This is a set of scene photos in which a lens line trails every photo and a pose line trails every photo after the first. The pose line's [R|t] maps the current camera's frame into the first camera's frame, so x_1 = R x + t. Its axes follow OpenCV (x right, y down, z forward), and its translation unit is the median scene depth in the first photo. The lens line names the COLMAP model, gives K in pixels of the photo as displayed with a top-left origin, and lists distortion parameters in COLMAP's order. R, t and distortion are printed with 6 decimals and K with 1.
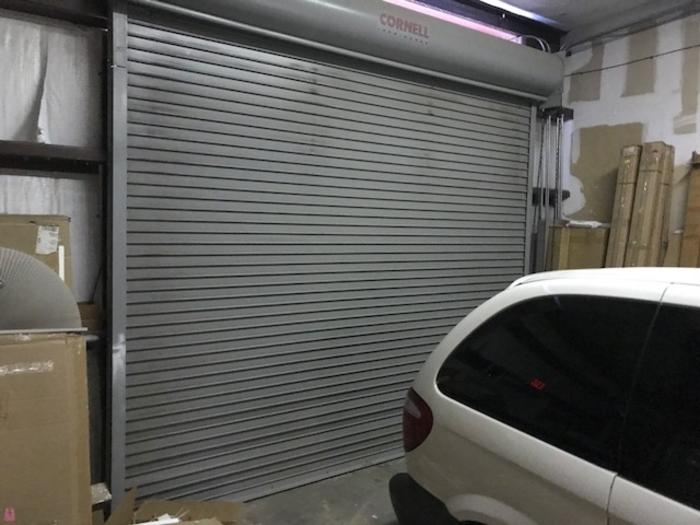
lens RADIAL K [[573.9, 0, 351.7], [0, 573.9, 252.8], [0, 0, 1]] dist [0.022986, -0.015400]
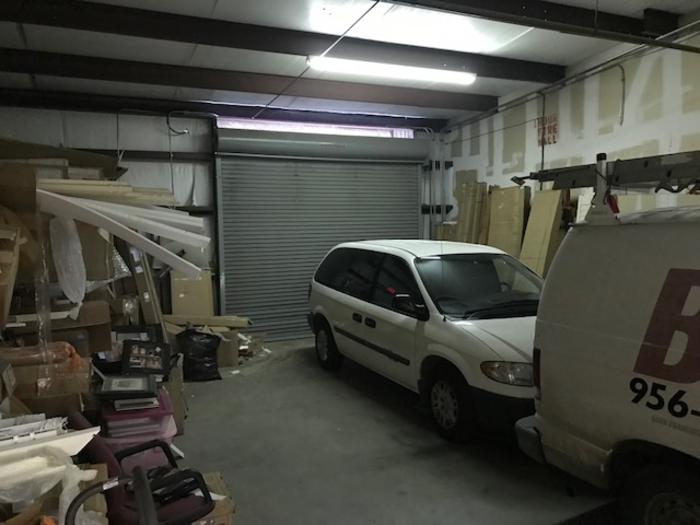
lens RADIAL K [[573.9, 0, 351.7], [0, 573.9, 252.8], [0, 0, 1]] dist [0.022986, -0.015400]
pose [[0.981534, -0.036309, -0.187812, 0.469509], [0.035094, 0.999336, -0.009790, 0.061068], [0.188043, 0.003018, 0.982156, -1.027203]]
